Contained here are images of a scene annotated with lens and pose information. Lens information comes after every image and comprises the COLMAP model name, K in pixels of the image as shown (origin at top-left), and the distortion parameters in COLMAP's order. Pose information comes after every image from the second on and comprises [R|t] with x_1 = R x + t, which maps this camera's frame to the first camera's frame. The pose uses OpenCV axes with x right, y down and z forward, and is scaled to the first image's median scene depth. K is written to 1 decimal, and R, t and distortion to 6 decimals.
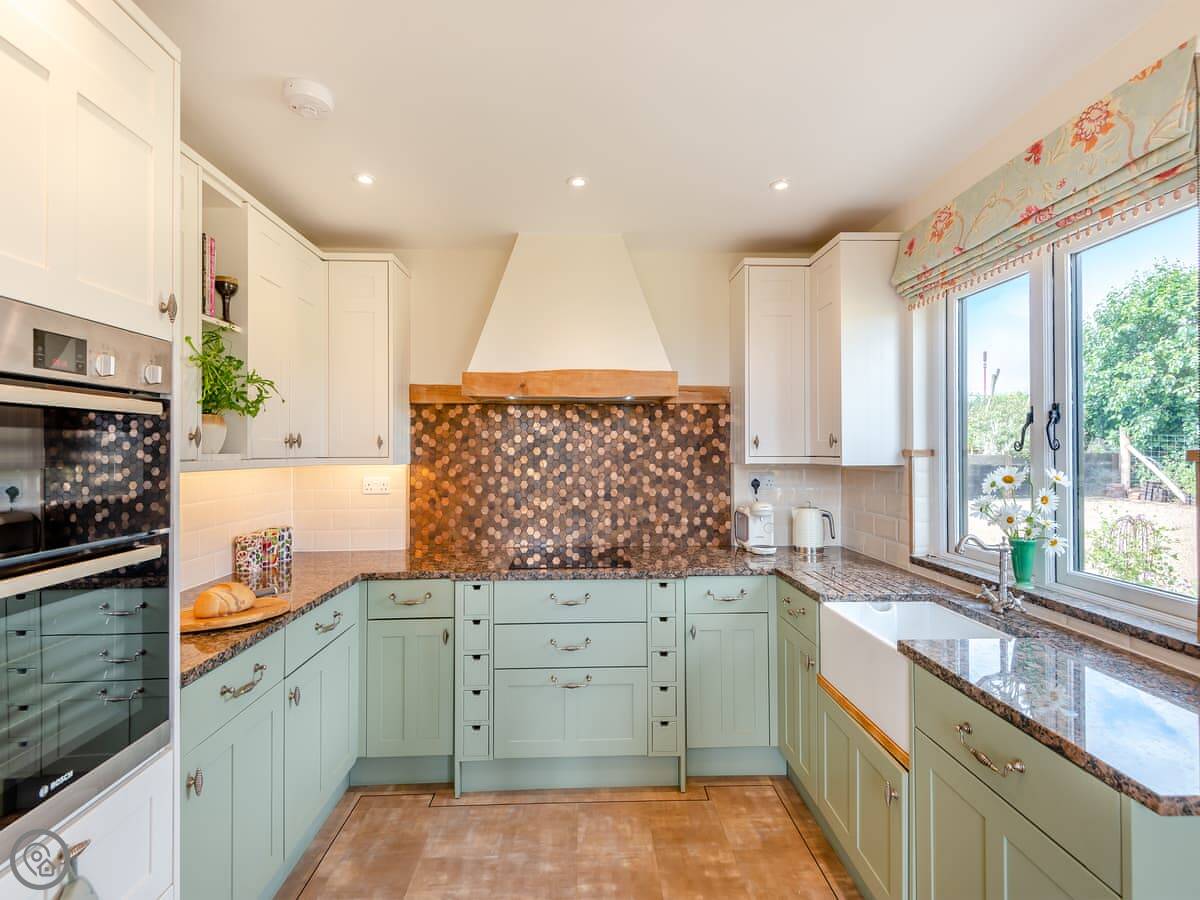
lens RADIAL K [[544.1, 0, 599.1], [0, 544.1, 446.2], [0, 0, 1]] dist [0.001736, -0.000323]
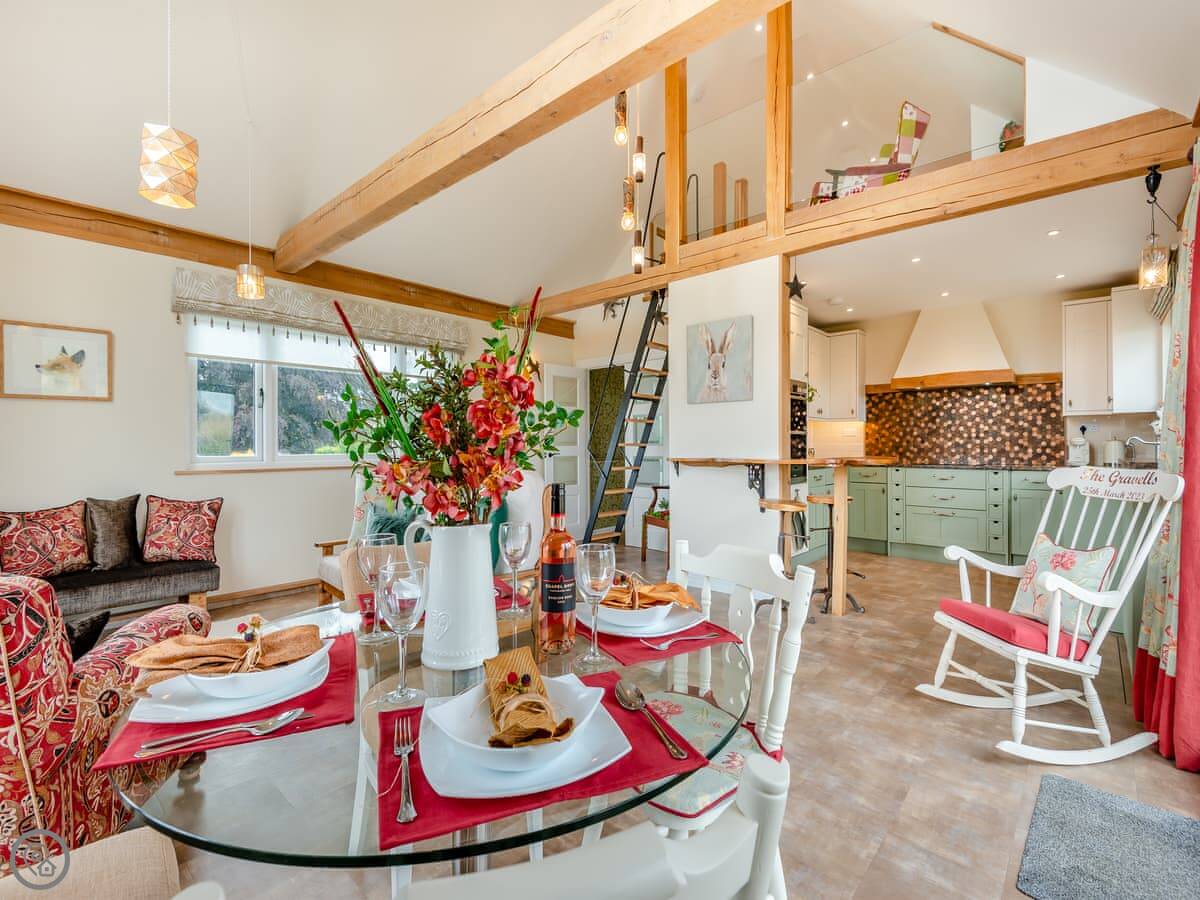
lens RADIAL K [[544.1, 0, 599.1], [0, 544.1, 446.2], [0, 0, 1]] dist [0.001736, -0.000323]
pose [[0.722695, 0.002751, -0.691162, 0.370612], [0.007592, 0.999900, 0.011919, 0.092263], [0.691125, -0.013861, 0.722602, -1.258019]]
